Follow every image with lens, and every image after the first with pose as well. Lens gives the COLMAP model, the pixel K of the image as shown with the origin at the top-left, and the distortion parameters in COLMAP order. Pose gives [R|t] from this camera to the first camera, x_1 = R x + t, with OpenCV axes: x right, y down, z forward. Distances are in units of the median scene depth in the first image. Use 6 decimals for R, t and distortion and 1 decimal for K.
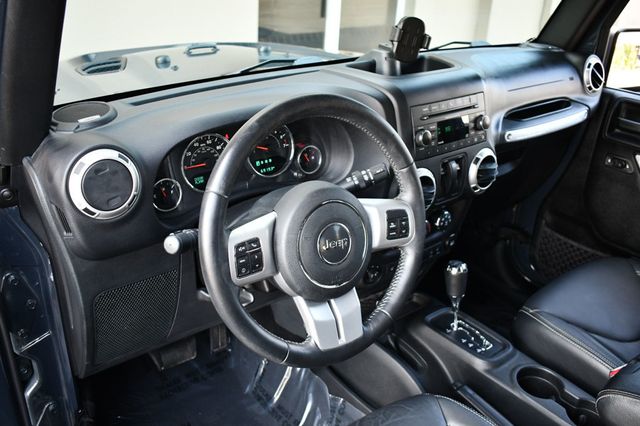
lens RADIAL K [[593.8, 0, 319.3], [0, 593.8, 213.0], [0, 0, 1]] dist [-0.083796, 0.000000]
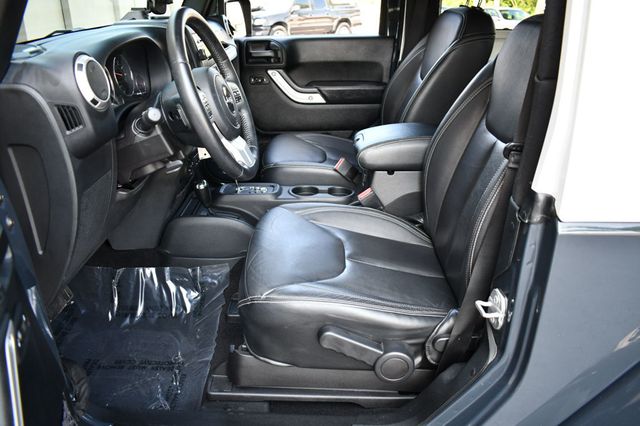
lens RADIAL K [[493.8, 0, 318.5], [0, 493.8, 215.1], [0, 0, 1]] dist [-0.101506, 0.019464]
pose [[0.639687, -0.365029, 0.676428, -0.530077], [0.370276, 0.917539, 0.144978, 0.152316], [-0.673570, 0.157724, 0.722099, -0.025684]]
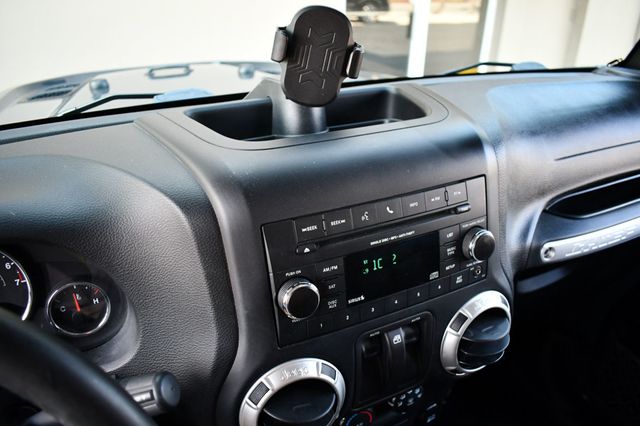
lens RADIAL K [[493.8, 0, 316.5], [0, 493.8, 213.0], [0, 0, 1]] dist [-0.101506, 0.019464]
pose [[0.975389, 0.070039, -0.209073, 0.217977], [-0.065734, 0.997459, 0.027474, -0.166931], [0.210465, -0.013055, 0.977514, 0.567636]]
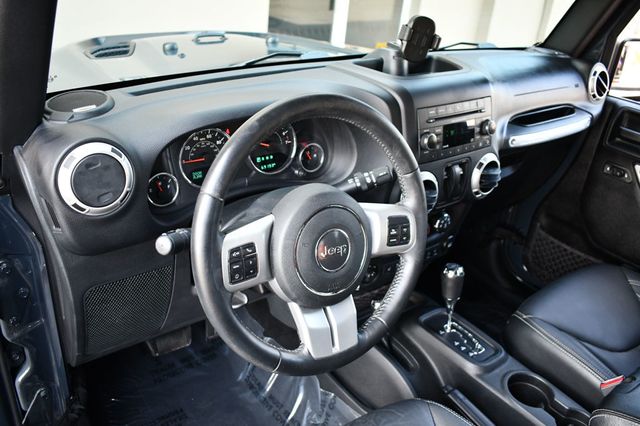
lens RADIAL K [[560.8, 0, 319.0], [0, 560.8, 215.2], [0, 0, 1]] dist [-0.089465, 0.004544]
pose [[0.998904, 0.046793, 0.001437, -0.000763], [-0.046815, 0.998310, 0.034437, -0.023650], [0.000177, -0.034466, 0.999406, 0.060179]]
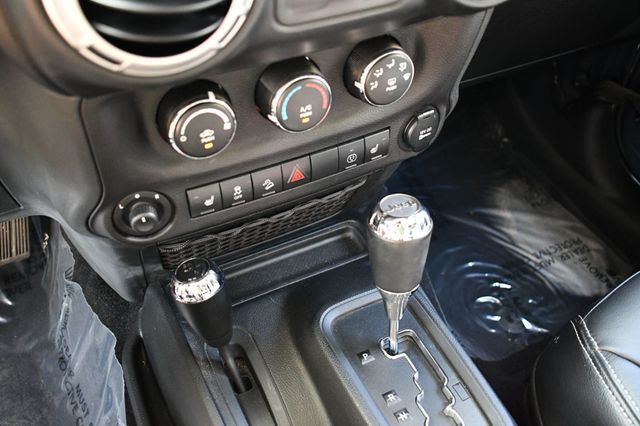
lens RADIAL K [[593.8, 0, 315.2], [0, 593.8, 212.1], [0, 0, 1]] dist [-0.083796, 0.000000]
pose [[0.976641, 0.138689, -0.164124, 0.245139], [-0.078294, 0.940986, 0.329264, -0.022365], [0.200104, -0.308723, 0.929865, 0.675994]]
